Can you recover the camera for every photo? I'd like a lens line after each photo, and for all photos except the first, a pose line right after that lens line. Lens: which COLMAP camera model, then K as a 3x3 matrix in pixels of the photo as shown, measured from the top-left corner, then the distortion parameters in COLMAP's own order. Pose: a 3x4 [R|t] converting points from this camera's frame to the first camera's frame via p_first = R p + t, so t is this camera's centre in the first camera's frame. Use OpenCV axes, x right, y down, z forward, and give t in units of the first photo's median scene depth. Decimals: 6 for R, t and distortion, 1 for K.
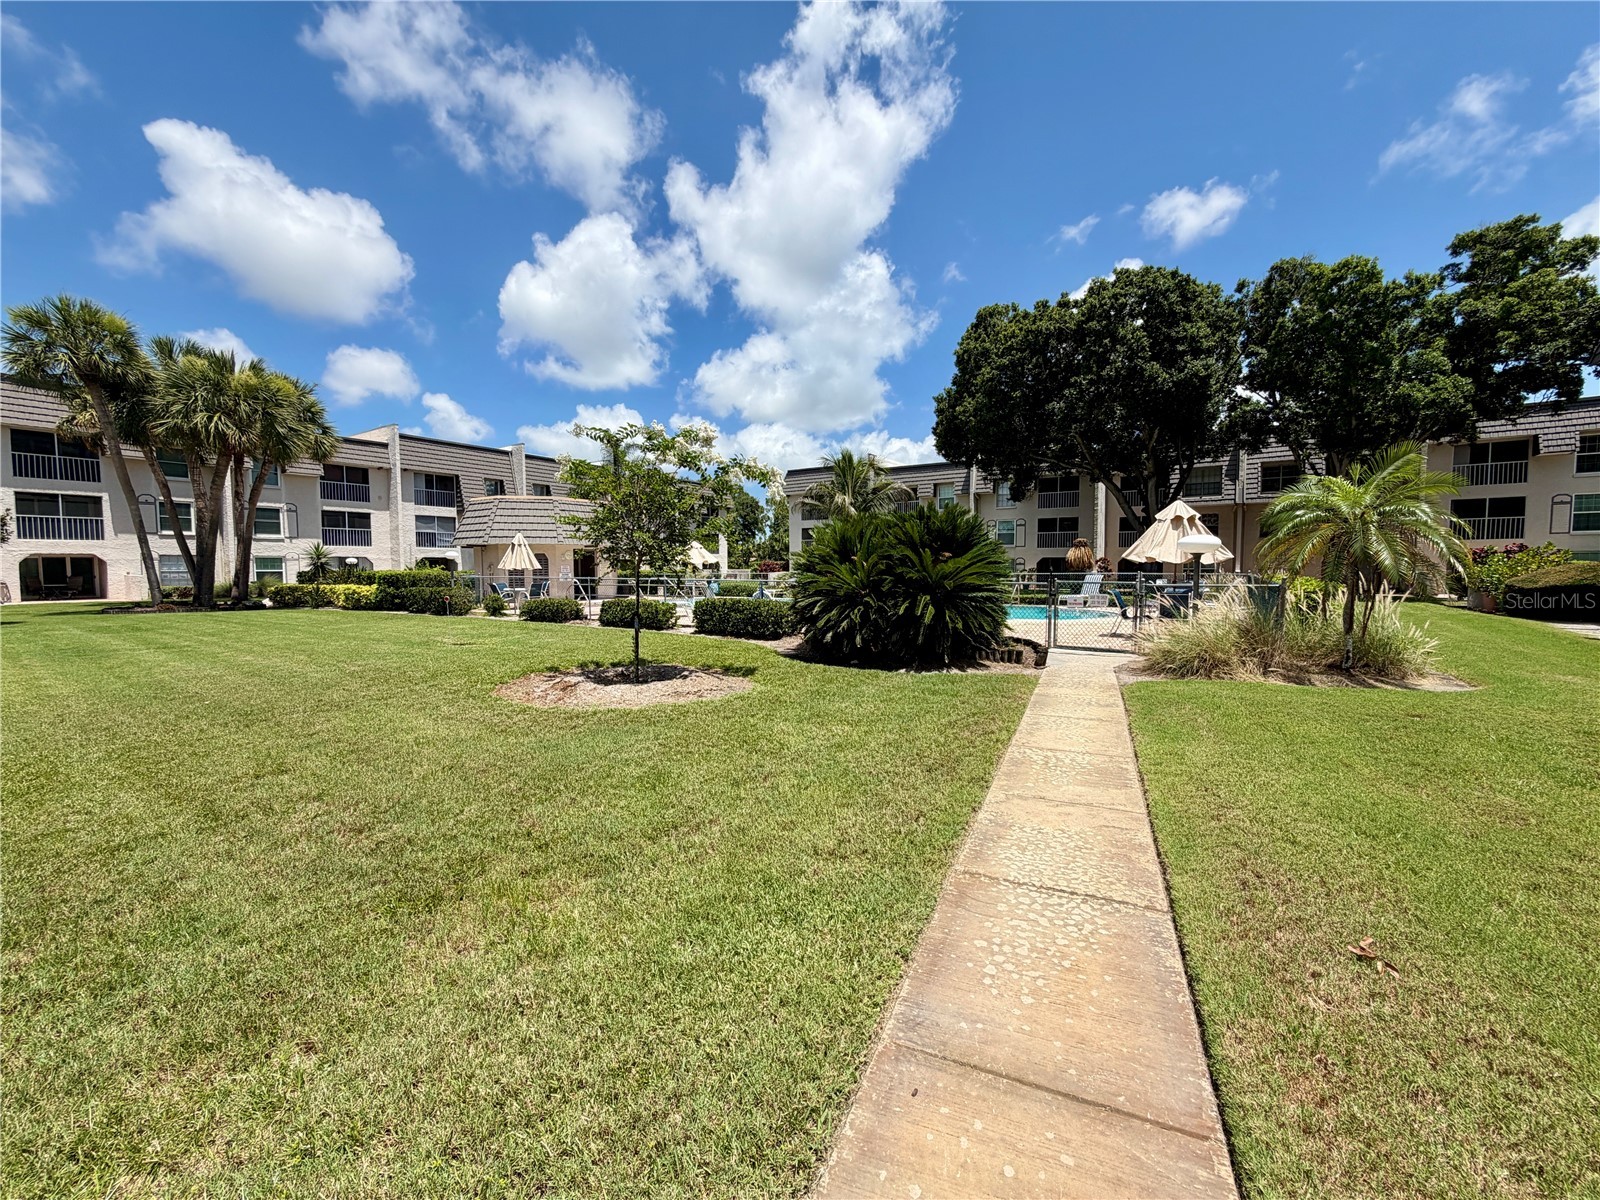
lens RADIAL K [[652.4, 0, 800.0], [0, 652.4, 600.0], [0, 0, 1]] dist [0.001506, 0.000085]
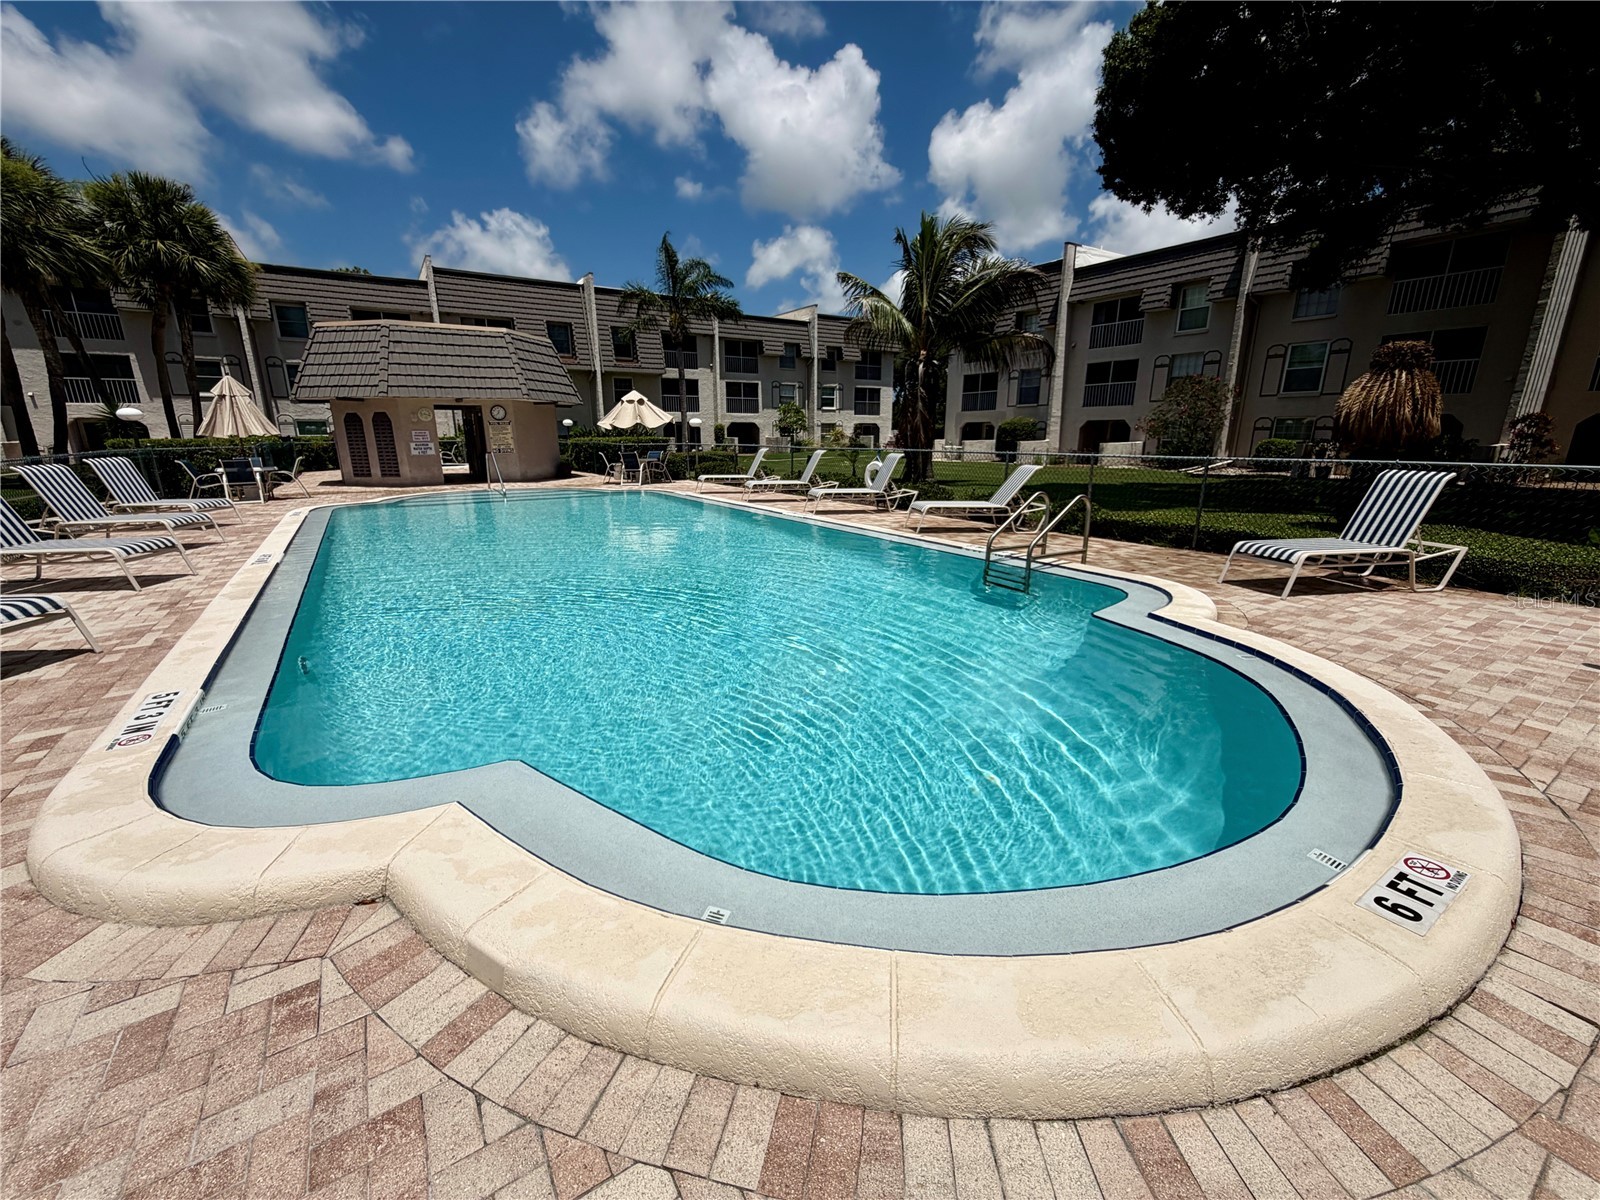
lens RADIAL K [[652.4, 0, 800.0], [0, 652.4, 600.0], [0, 0, 1]] dist [0.001506, 0.000085]
pose [[0.913761, 0.102426, -0.393128, 0.243158], [-0.021414, 0.978493, 0.205165, -0.023969], [0.405688, -0.179054, 0.896302, 0.454944]]
